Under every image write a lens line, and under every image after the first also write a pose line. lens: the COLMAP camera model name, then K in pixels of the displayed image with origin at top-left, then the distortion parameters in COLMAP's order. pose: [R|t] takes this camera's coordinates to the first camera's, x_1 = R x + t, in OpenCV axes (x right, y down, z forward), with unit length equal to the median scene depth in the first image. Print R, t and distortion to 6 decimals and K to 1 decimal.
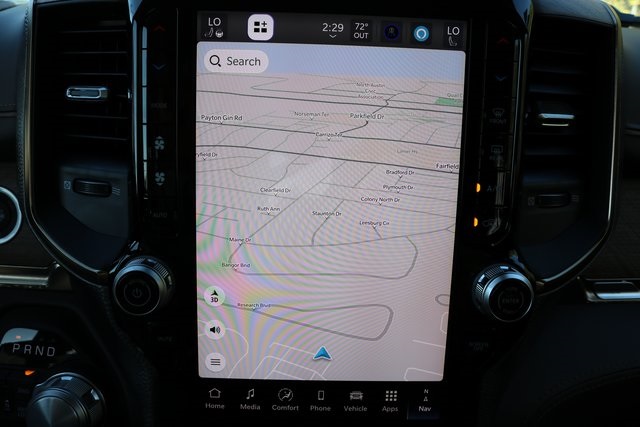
lens RADIAL K [[521.4, 0, 320.0], [0, 521.4, 213.5], [0, 0, 1]] dist [-0.143400, 0.089421]
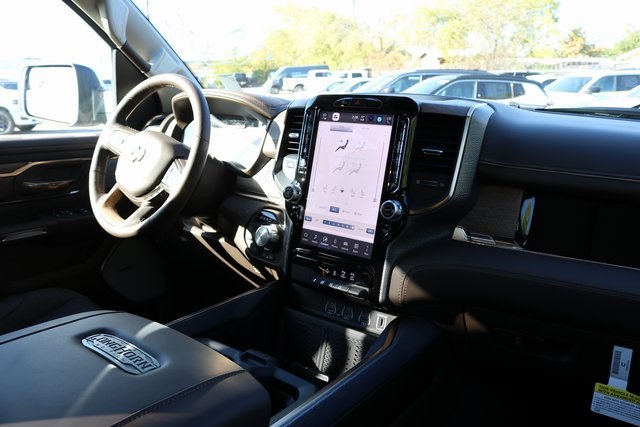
lens RADIAL K [[521.4, 0, 320.0], [0, 521.4, 213.5], [0, 0, 1]] dist [-0.143400, 0.089421]
pose [[0.783025, 0.123139, -0.609680, 1.841431], [-0.216835, 0.972757, -0.082015, 0.506505], [0.582971, 0.196420, 0.788393, -1.484681]]
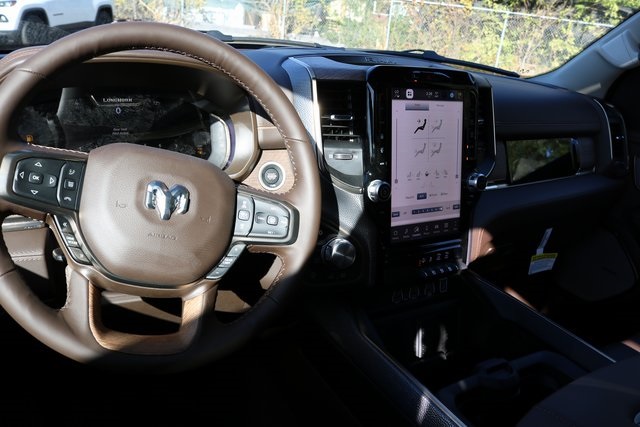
lens RADIAL K [[521.4, 0, 320.0], [0, 521.4, 213.5], [0, 0, 1]] dist [-0.143400, 0.089421]
pose [[0.874769, -0.121880, 0.468960, -1.929448], [0.107663, 0.992545, 0.057129, 0.070392], [-0.472427, 0.000515, 0.881370, -1.241507]]
